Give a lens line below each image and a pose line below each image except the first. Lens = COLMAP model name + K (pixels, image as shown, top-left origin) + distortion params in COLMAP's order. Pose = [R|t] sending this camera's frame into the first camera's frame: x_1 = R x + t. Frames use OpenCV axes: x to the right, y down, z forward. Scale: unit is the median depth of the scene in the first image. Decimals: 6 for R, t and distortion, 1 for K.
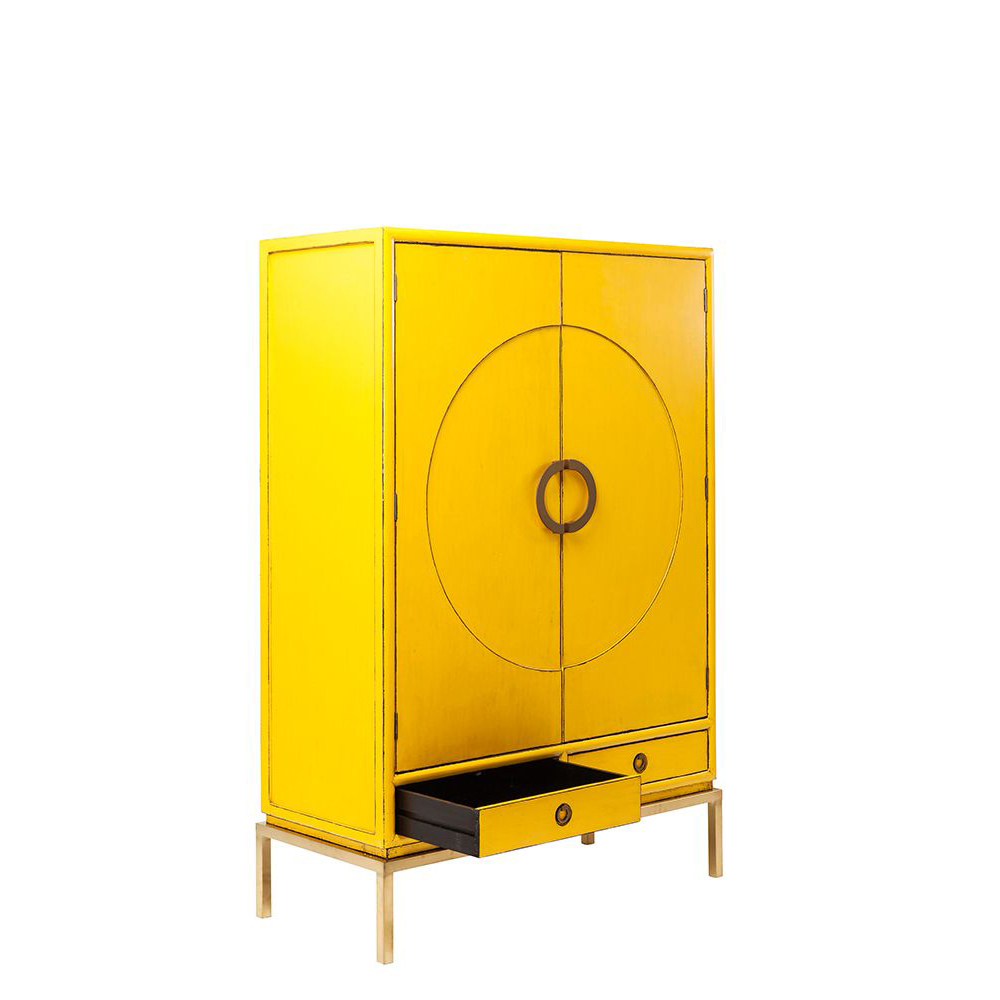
lens RADIAL K [[1792.1, 0, 499.2], [0, 1792.1, 499.0], [0, 0, 1]] dist [0.007689, 0.000000]
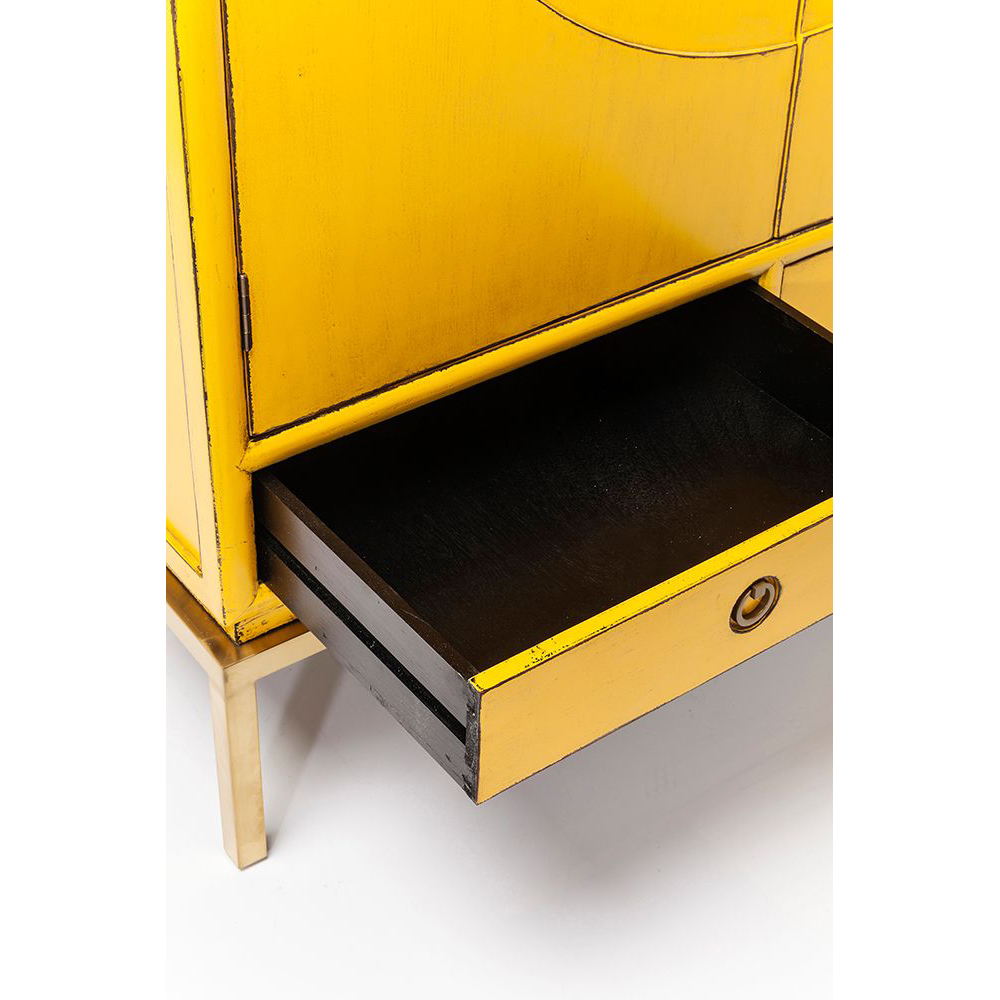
lens RADIAL K [[1866.8, 0, 500.3], [0, 1866.8, 501.1], [0, 0, 1]] dist [0.014116, 0.000000]
pose [[0.995577, 0.076169, -0.055006, 0.006331], [-0.032145, 0.826266, 0.562363, -0.028364], [0.088284, -0.558107, 0.825059, 0.716643]]
